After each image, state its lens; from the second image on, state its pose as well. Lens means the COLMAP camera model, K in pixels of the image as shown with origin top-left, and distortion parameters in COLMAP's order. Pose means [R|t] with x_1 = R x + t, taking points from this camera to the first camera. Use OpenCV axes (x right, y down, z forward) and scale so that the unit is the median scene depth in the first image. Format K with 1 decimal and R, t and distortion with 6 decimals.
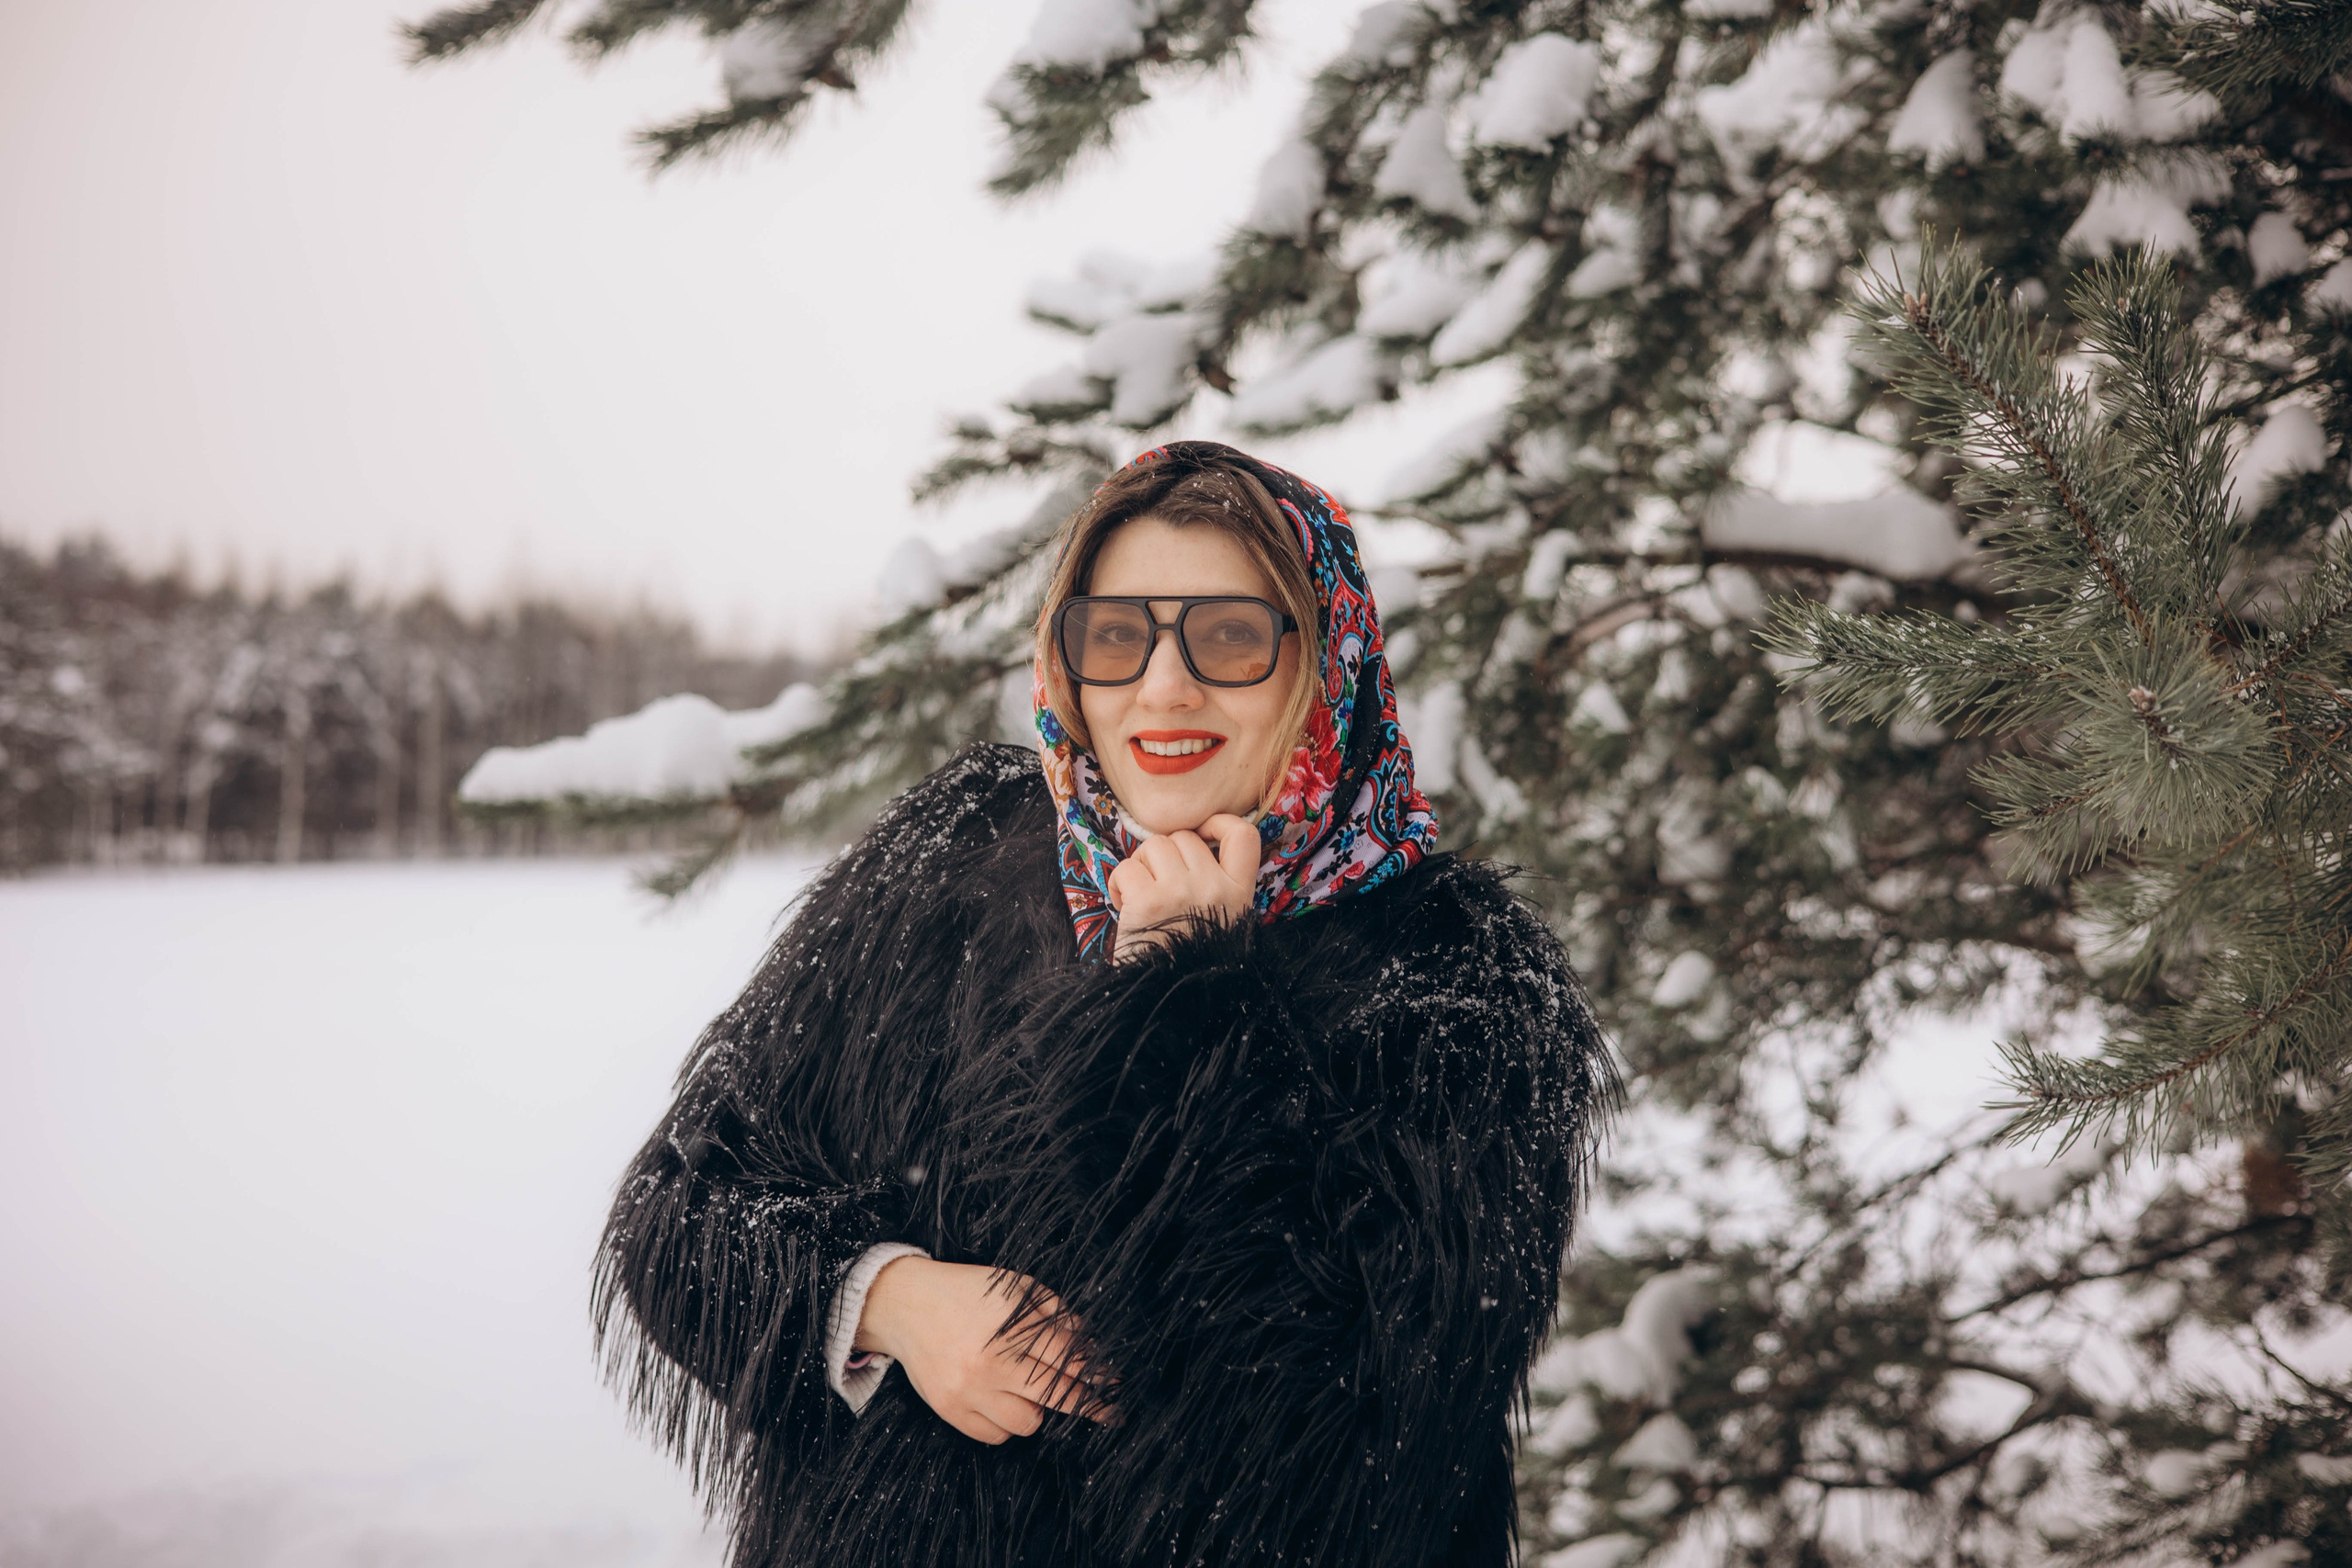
lens RADIAL K [[3403.7, 0, 1184.5], [0, 3403.7, 776.3], [0, 0, 1]] dist [0.039413, -0.290802]
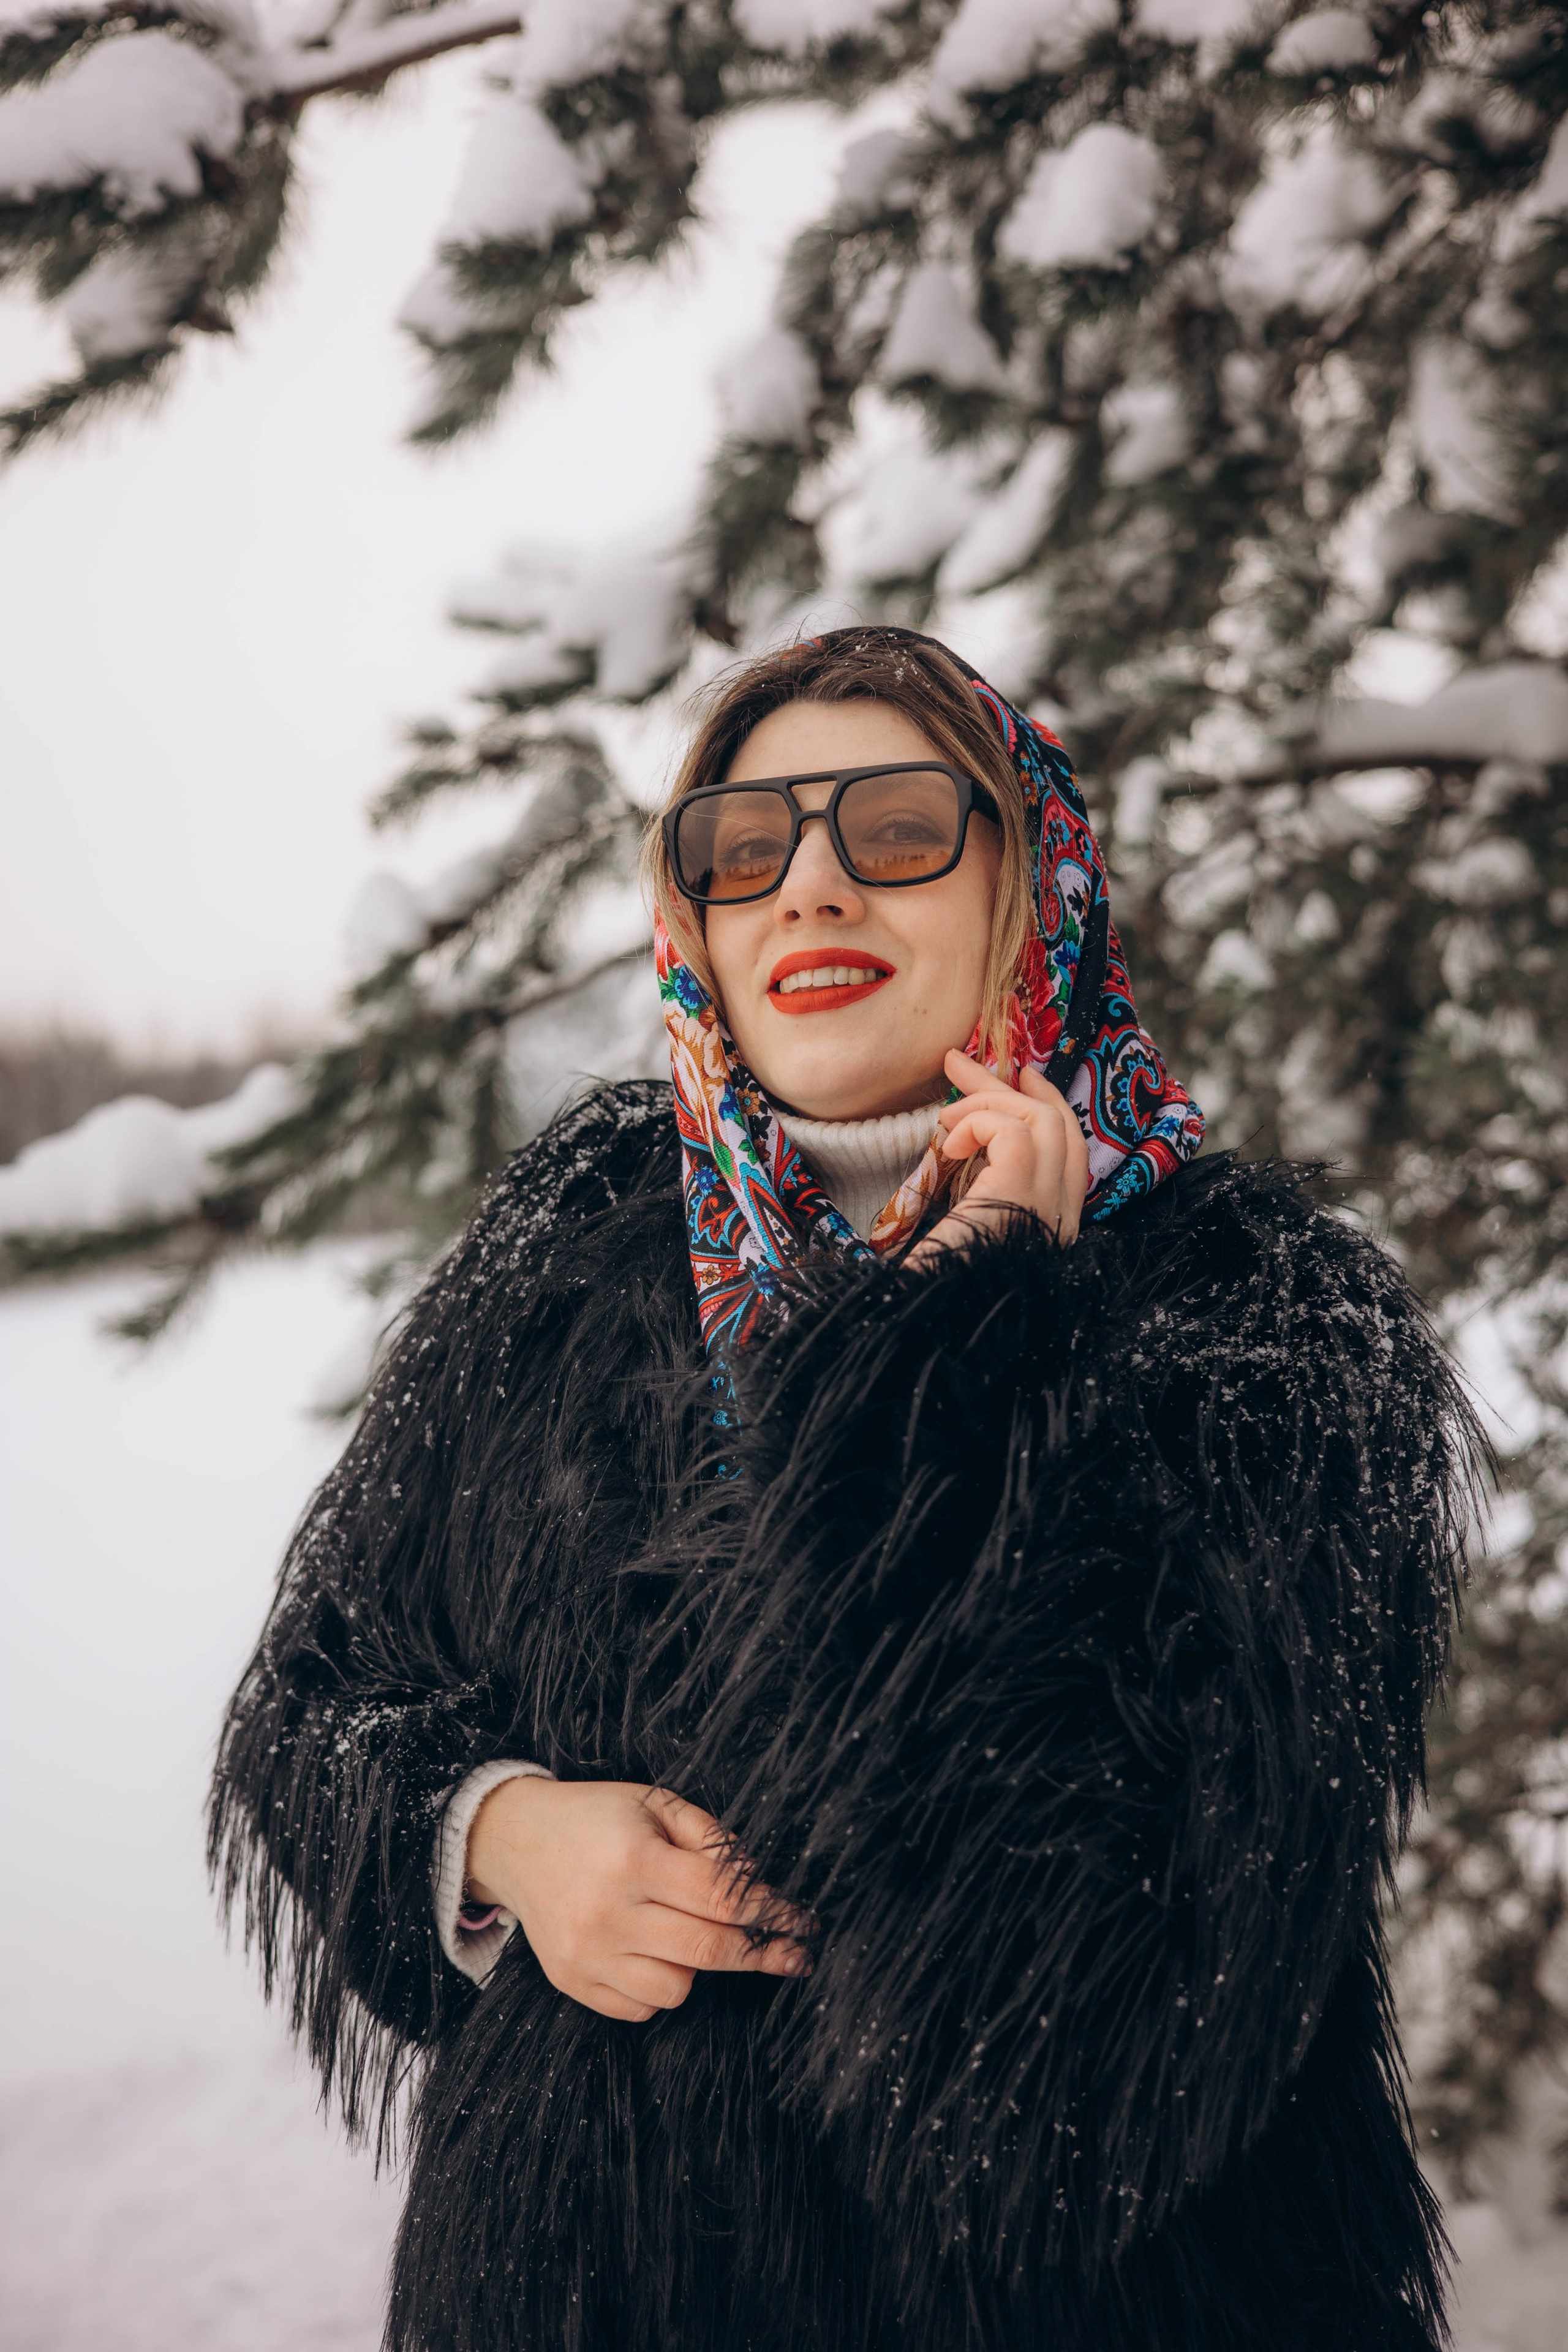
lens RADIAL K [[3404.0, 0, 771.7], [0, 3404.0, 1199.9], [0, 0, 1]] dist [0.039413, -0.290802]
pose [[0.989793, -0.137472, 0.037558, -0.026073], [0.136443, 0.990231, 0.028734, -0.001898], [-0.041141, -0.023316, 0.998881, 0.160841]]
